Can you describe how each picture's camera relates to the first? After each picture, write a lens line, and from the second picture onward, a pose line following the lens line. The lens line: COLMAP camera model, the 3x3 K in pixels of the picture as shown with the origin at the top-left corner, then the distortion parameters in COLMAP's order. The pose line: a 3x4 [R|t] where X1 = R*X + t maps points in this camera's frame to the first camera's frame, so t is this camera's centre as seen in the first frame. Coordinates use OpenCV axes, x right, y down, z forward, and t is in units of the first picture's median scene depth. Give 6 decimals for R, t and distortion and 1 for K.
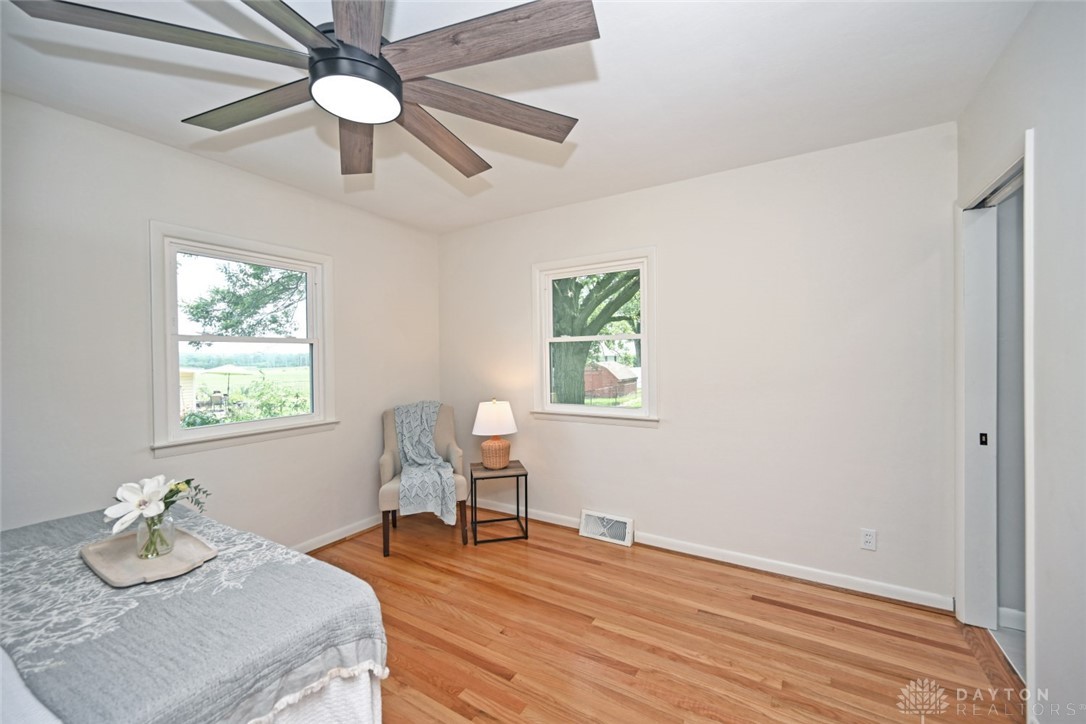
lens RADIAL K [[431.0, 0, 546.9], [0, 431.0, 361.2], [0, 0, 1]] dist [0.002840, 0.000184]
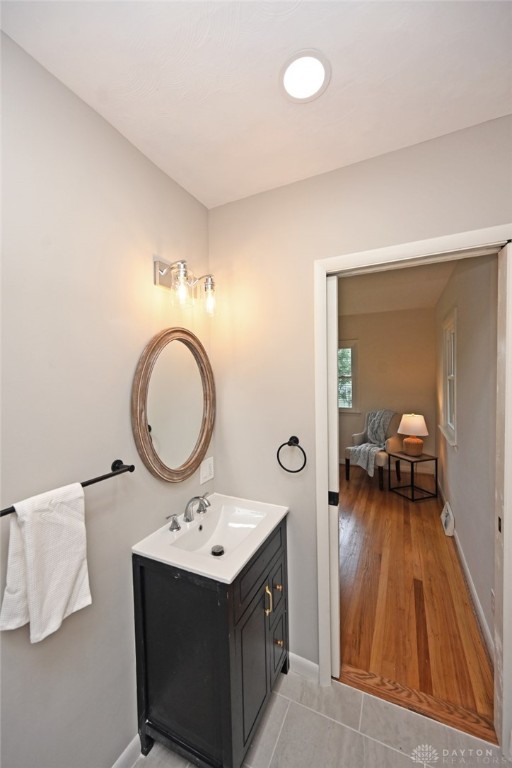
lens RADIAL K [[304.8, 0, 256.0], [0, 304.8, 384.0], [0, 0, 1]] dist [0.002840, 0.000184]
pose [[0.099007, 0.044882, -0.994074, 1.028706], [0.012009, 0.998856, 0.046294, -0.093133], [0.995014, -0.016521, 0.098355, 0.309950]]
